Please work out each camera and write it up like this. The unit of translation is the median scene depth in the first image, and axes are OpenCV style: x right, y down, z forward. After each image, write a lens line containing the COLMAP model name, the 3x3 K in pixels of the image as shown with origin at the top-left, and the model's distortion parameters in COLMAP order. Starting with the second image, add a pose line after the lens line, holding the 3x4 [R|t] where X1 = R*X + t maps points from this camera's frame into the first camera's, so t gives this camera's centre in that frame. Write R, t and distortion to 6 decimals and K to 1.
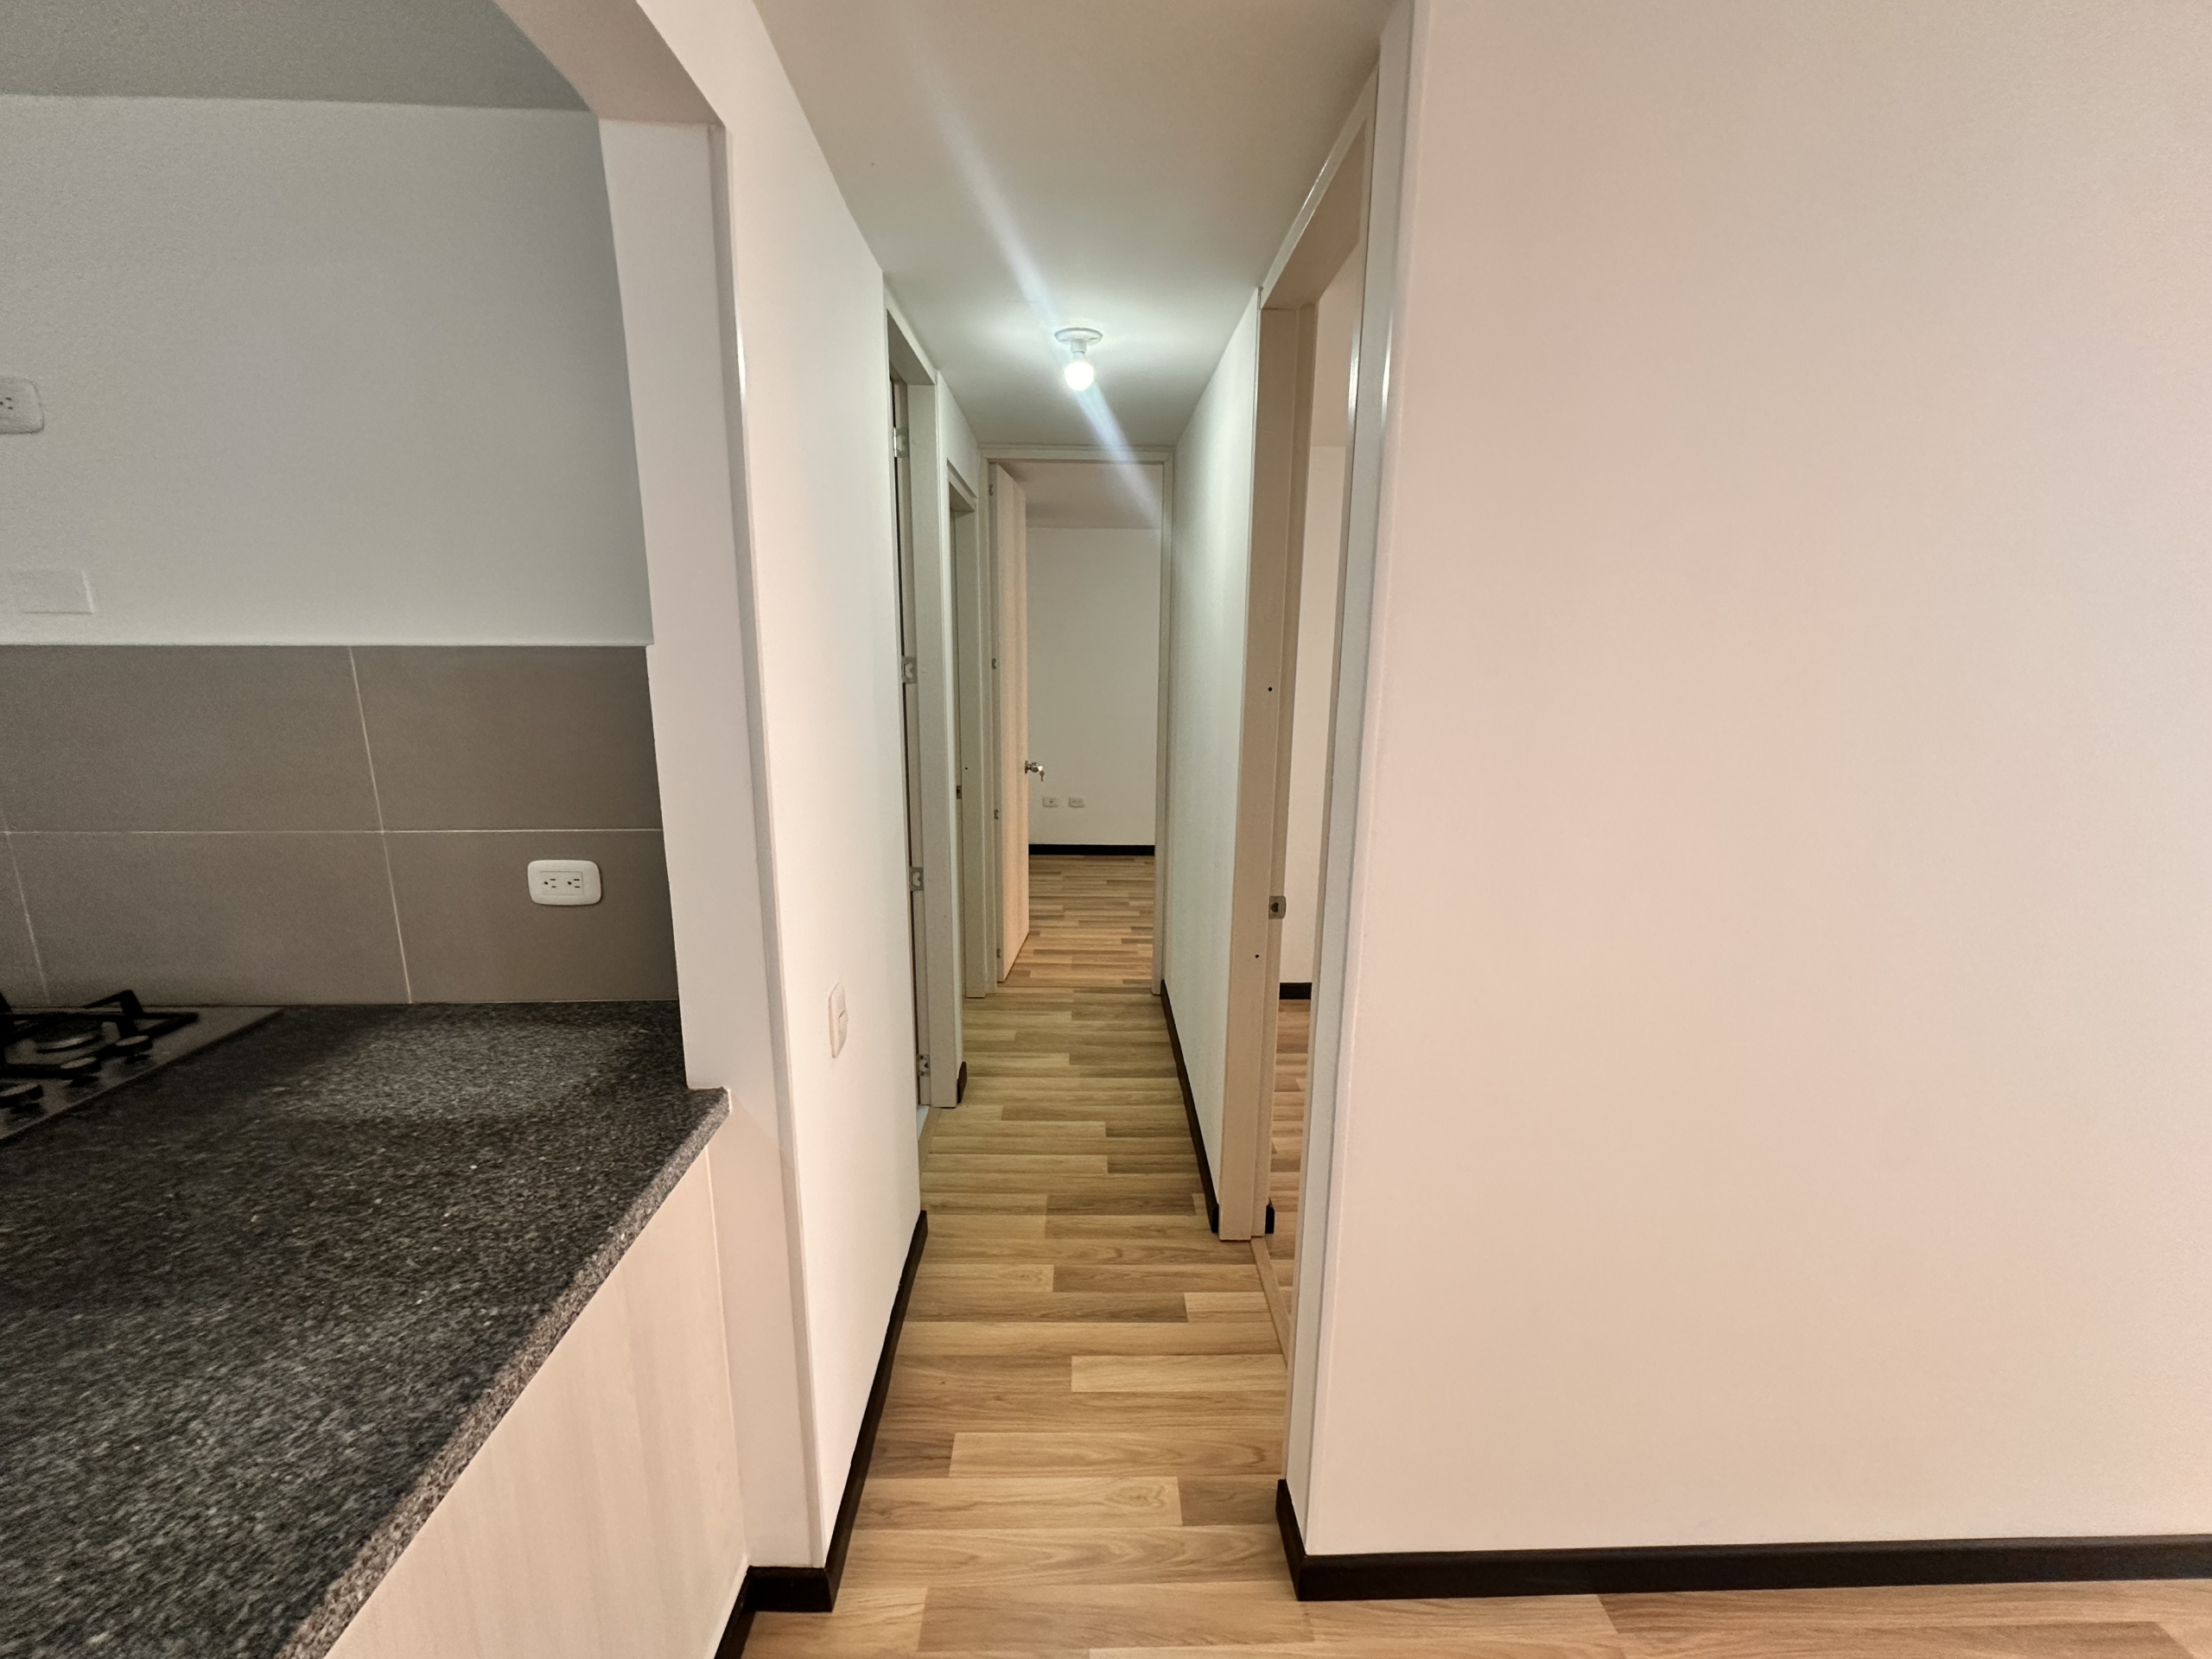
lens RADIAL K [[877.7, 0, 1105.5], [0, 877.7, 833.4], [0, 0, 1]] dist [-0.005881, 0.001664]
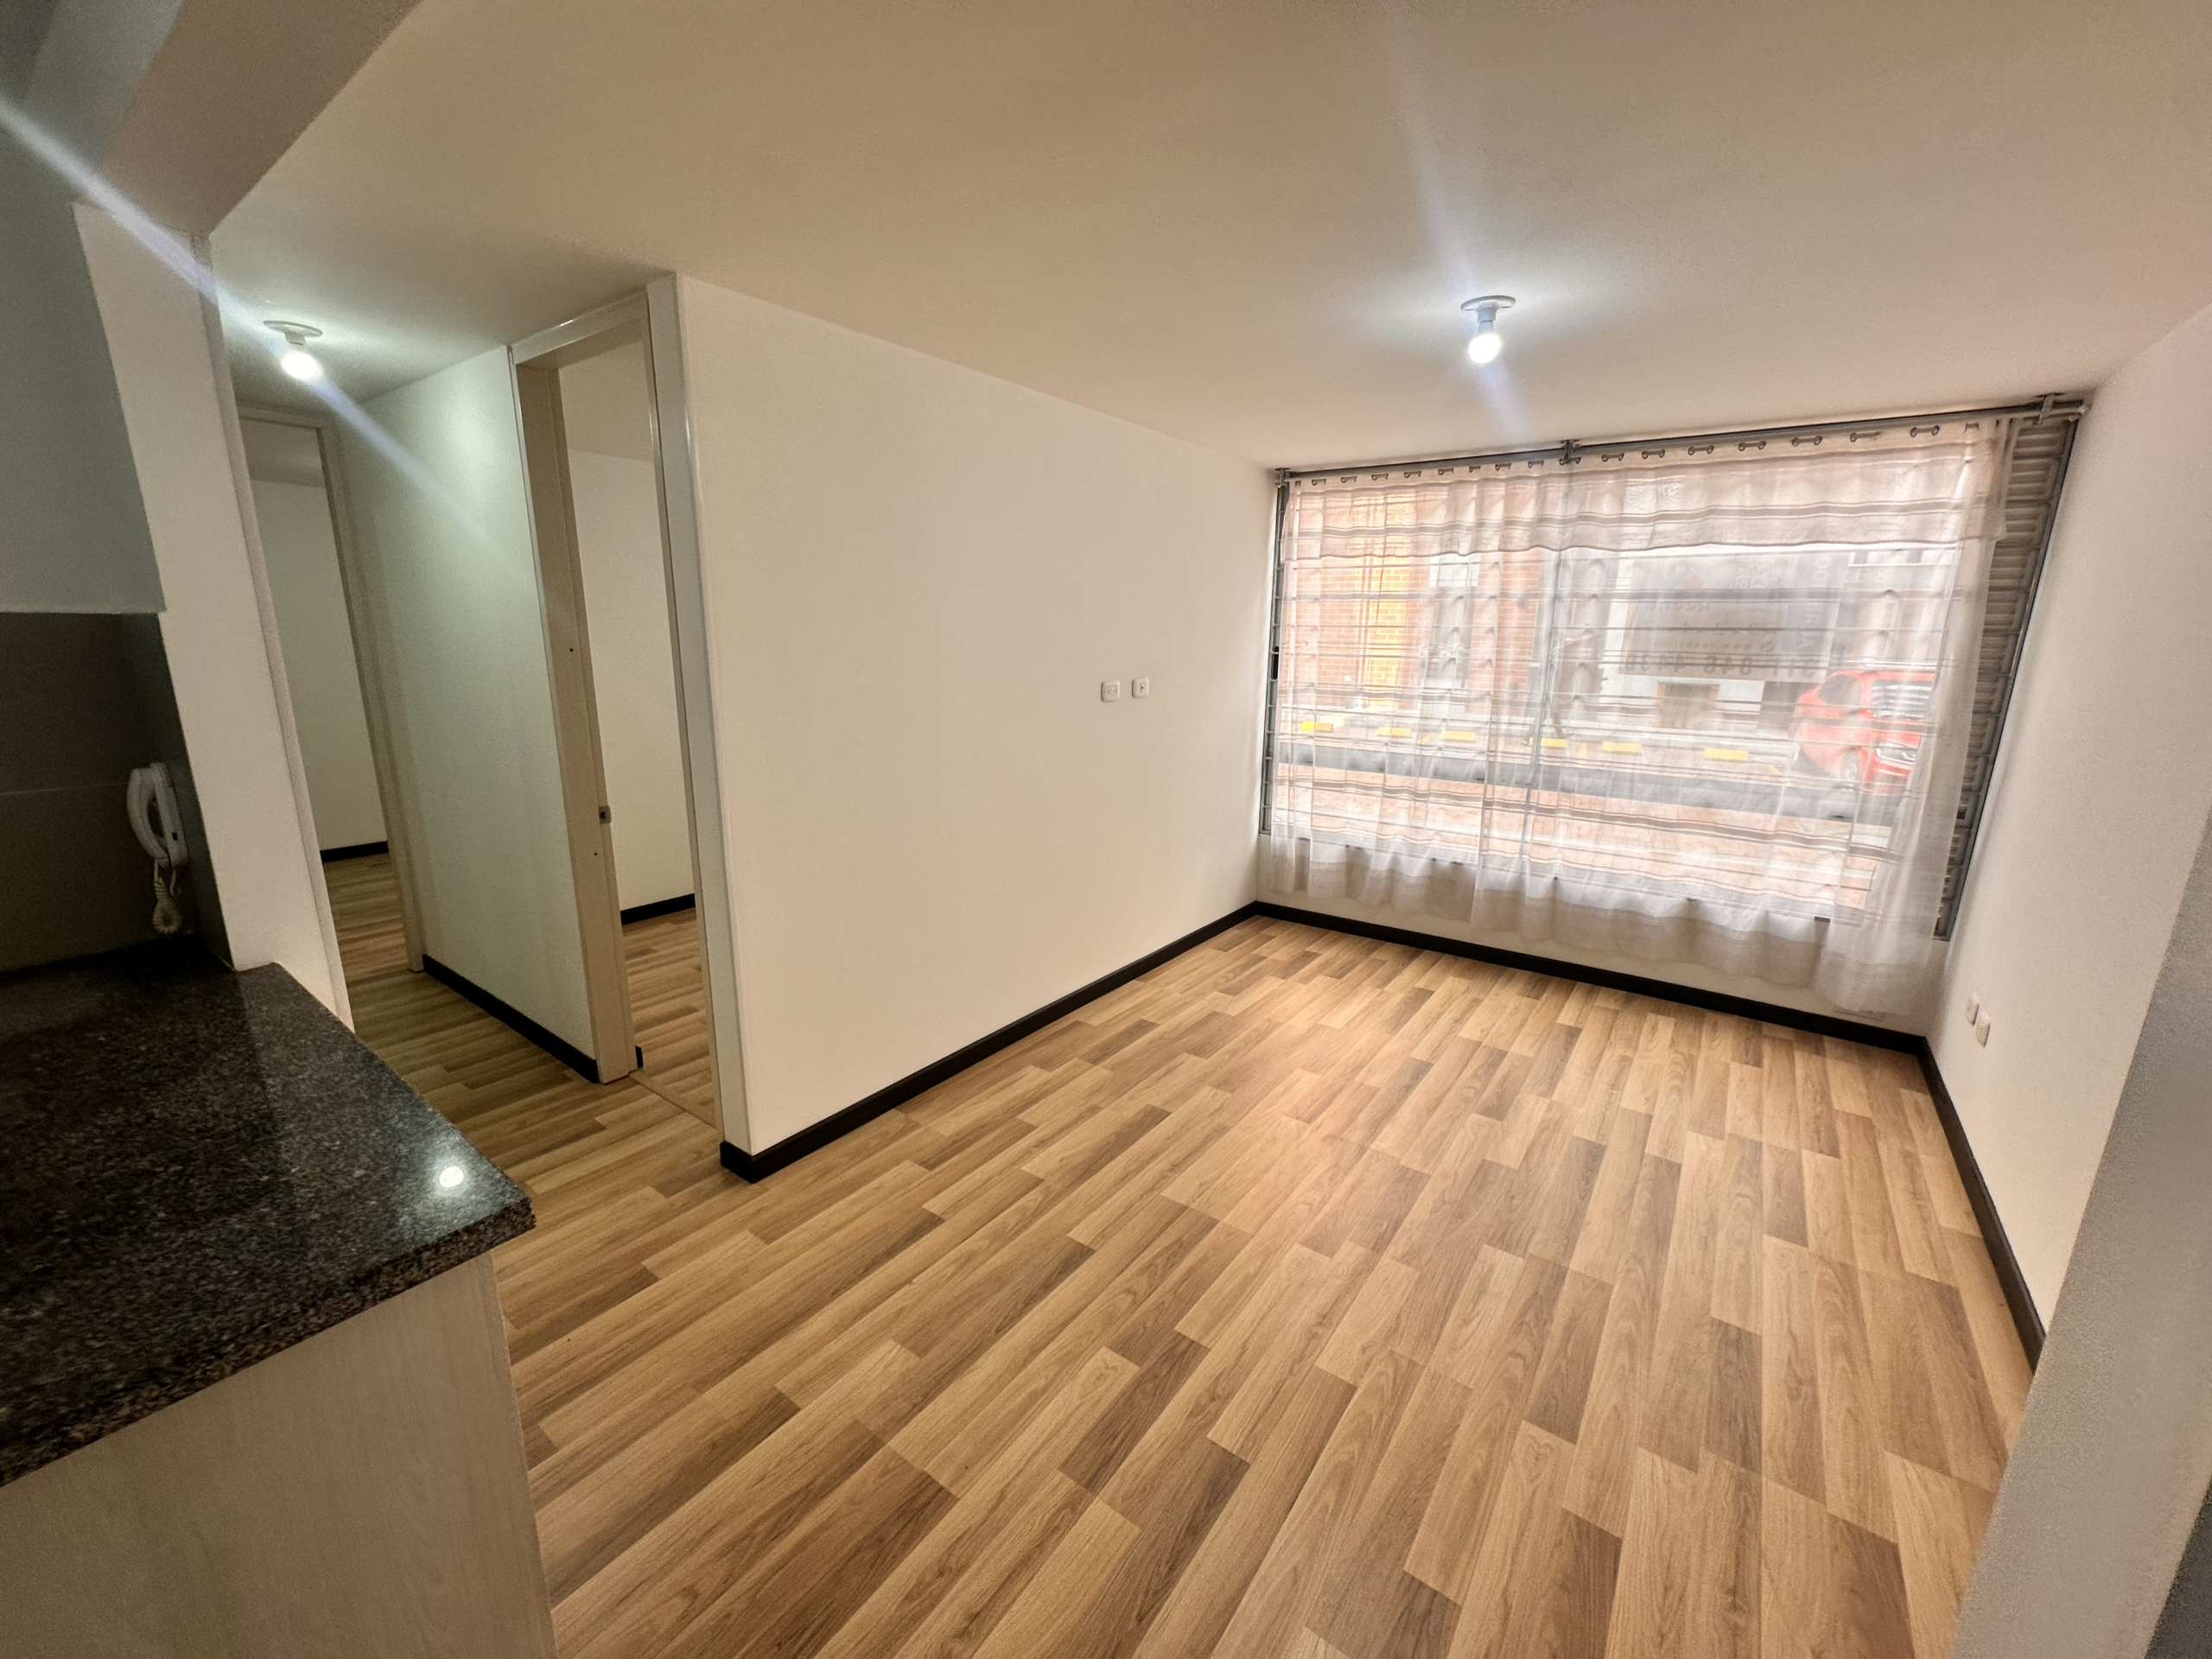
lens RADIAL K [[877.7, 0, 1106.2], [0, 877.7, 832.4], [0, 0, 1]] dist [-0.005881, 0.001664]
pose [[0.612796, -0.180301, 0.769398, -0.433213], [0.160521, 0.981726, 0.102209, 0.114345], [-0.773766, 0.060872, 0.630540, -0.509551]]
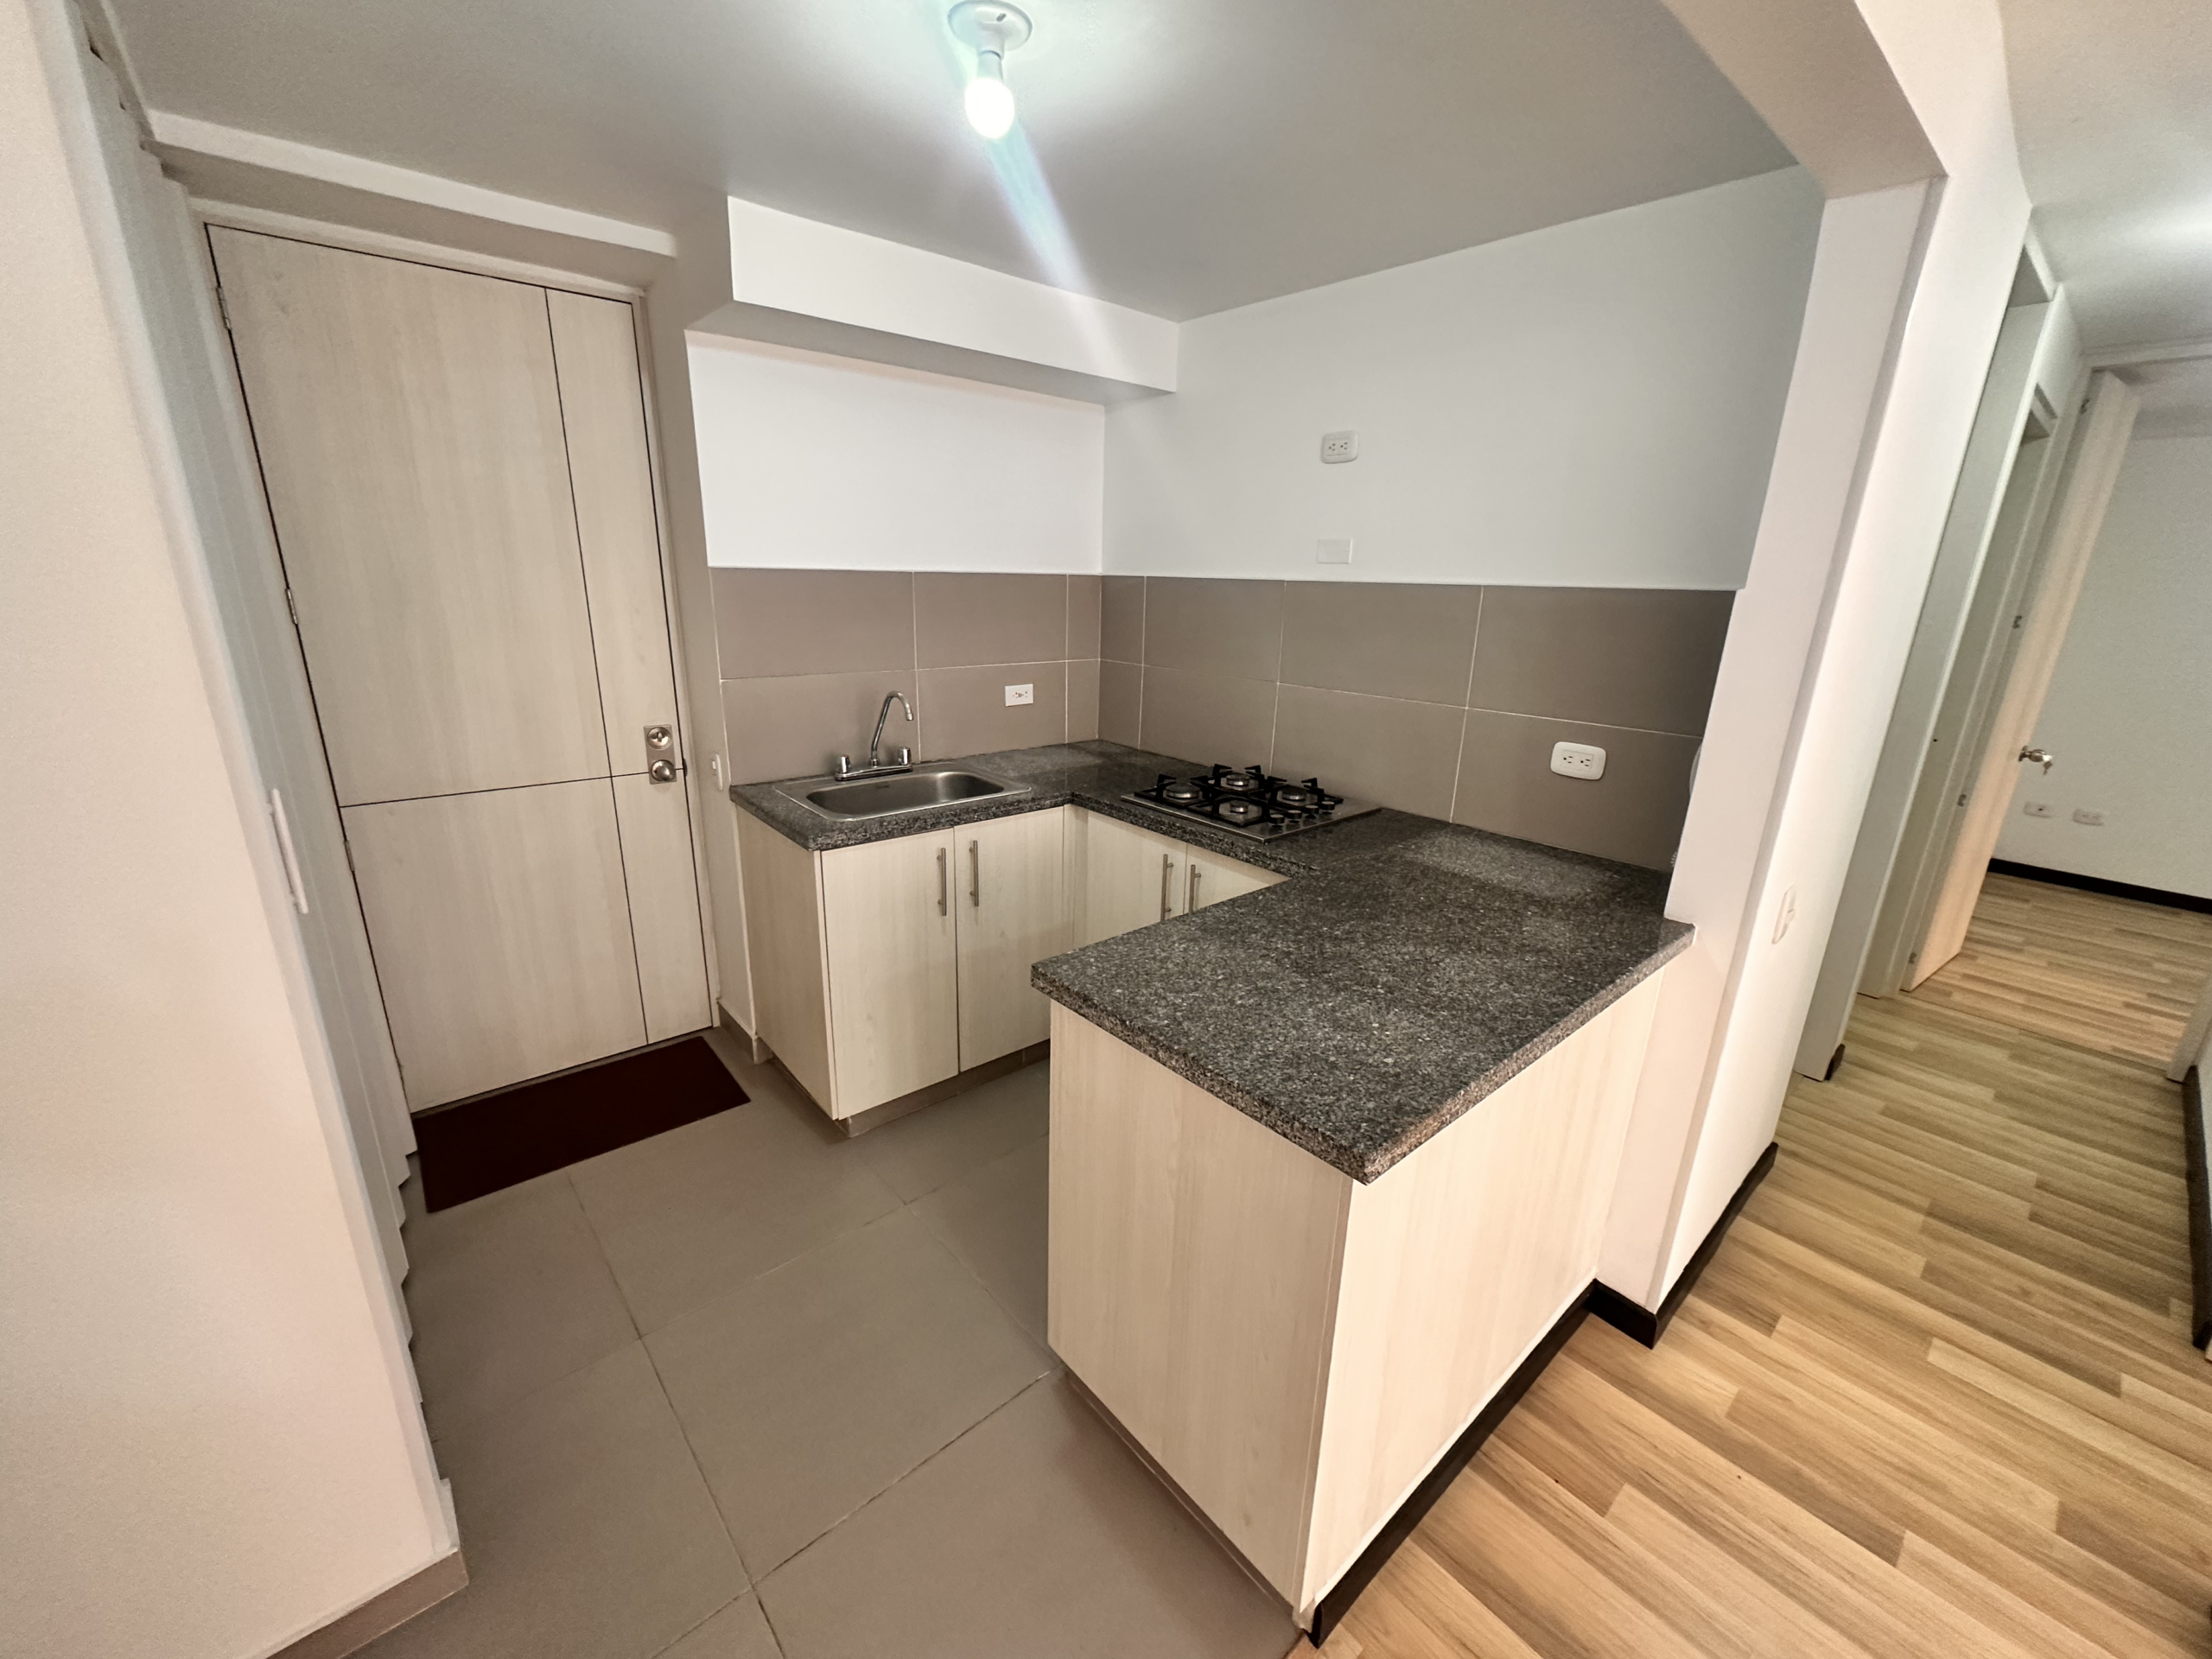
lens RADIAL K [[877.7, 0, 1107.5], [0, 877.7, 832.9], [0, 0, 1]] dist [-0.005881, 0.001664]
pose [[0.632859, 0.226802, -0.740304, -0.029088], [-0.183157, 0.972851, 0.141472, 0.087293], [0.752292, 0.046060, 0.657218, -0.381149]]
